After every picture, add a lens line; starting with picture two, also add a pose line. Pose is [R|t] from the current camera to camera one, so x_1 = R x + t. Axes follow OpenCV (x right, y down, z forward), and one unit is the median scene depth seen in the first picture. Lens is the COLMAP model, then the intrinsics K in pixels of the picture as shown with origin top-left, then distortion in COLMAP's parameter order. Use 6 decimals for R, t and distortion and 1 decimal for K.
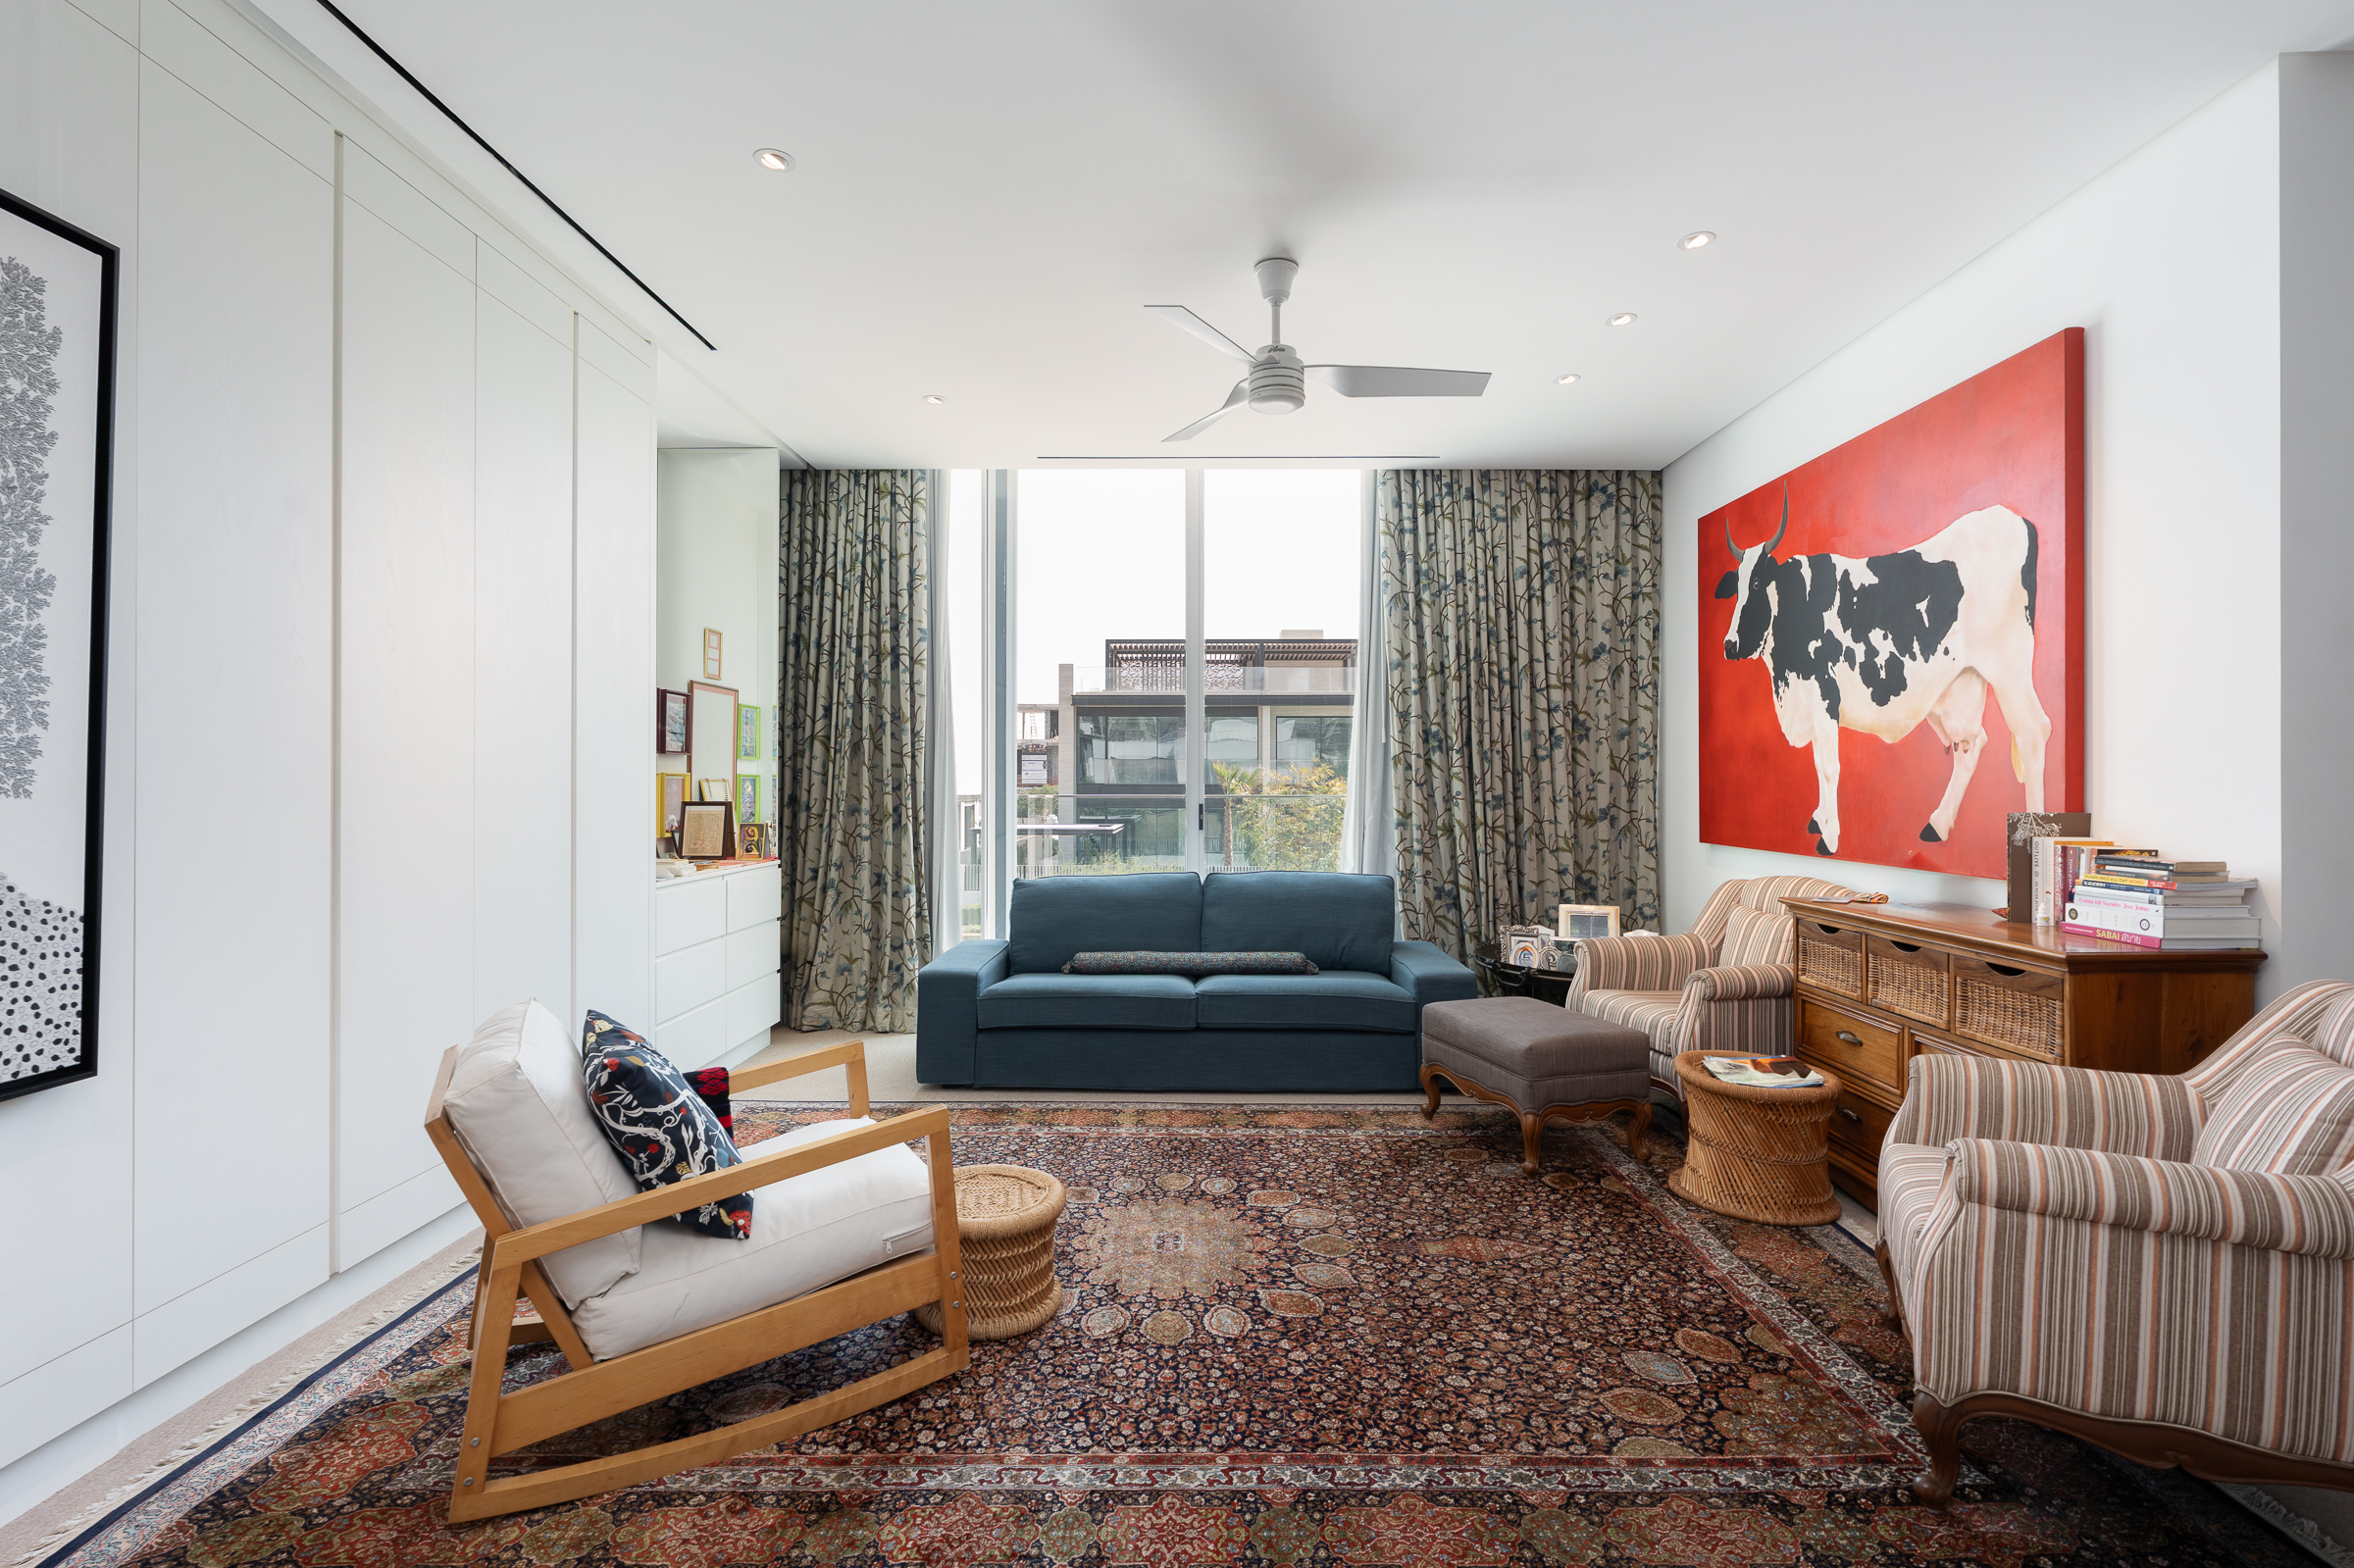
lens RADIAL K [[1072.6, 0, 1181.8], [0, 1072.6, 758.0], [0, 0, 1]] dist [-0.000696, -0.000078]
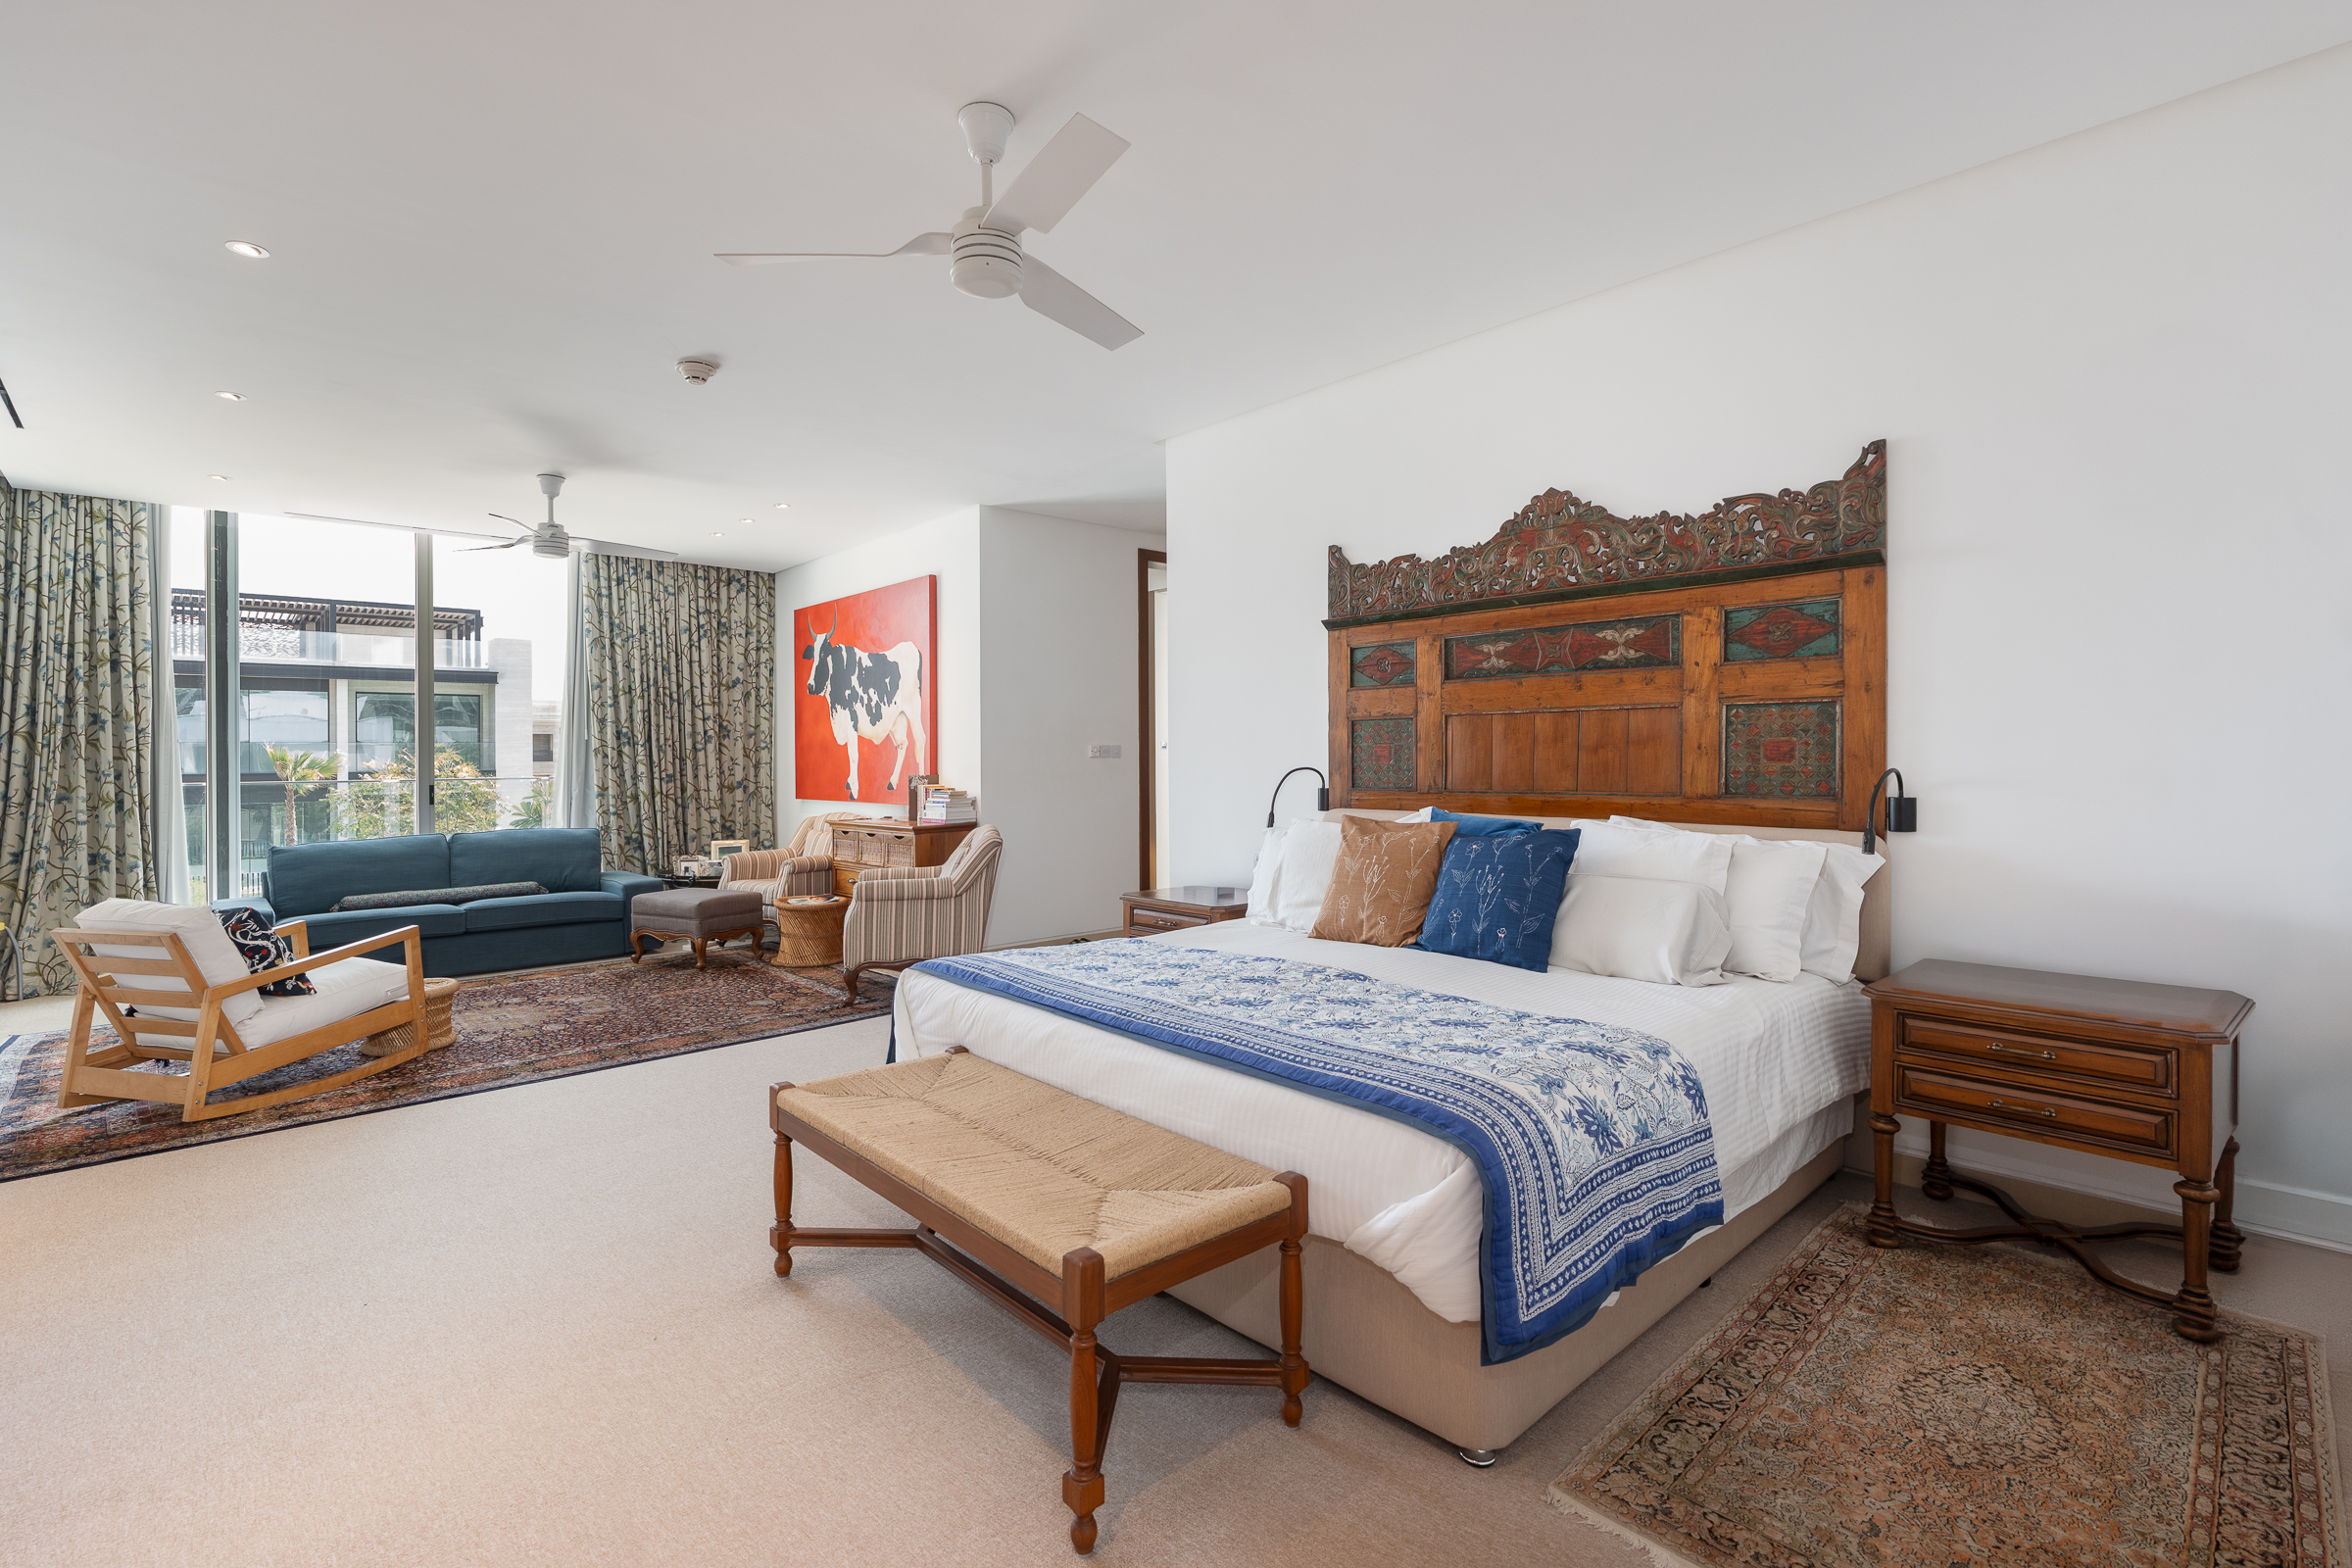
lens RADIAL K [[1071.8, 0, 1180.8], [0, 1071.8, 758.0], [0, 0, 1]] dist [-0.000696, -0.000078]
pose [[0.723179, -0.009079, 0.690601, -0.235769], [-0.002604, 0.999871, 0.015873, -0.014420], [-0.690656, -0.013277, 0.723062, -0.614874]]
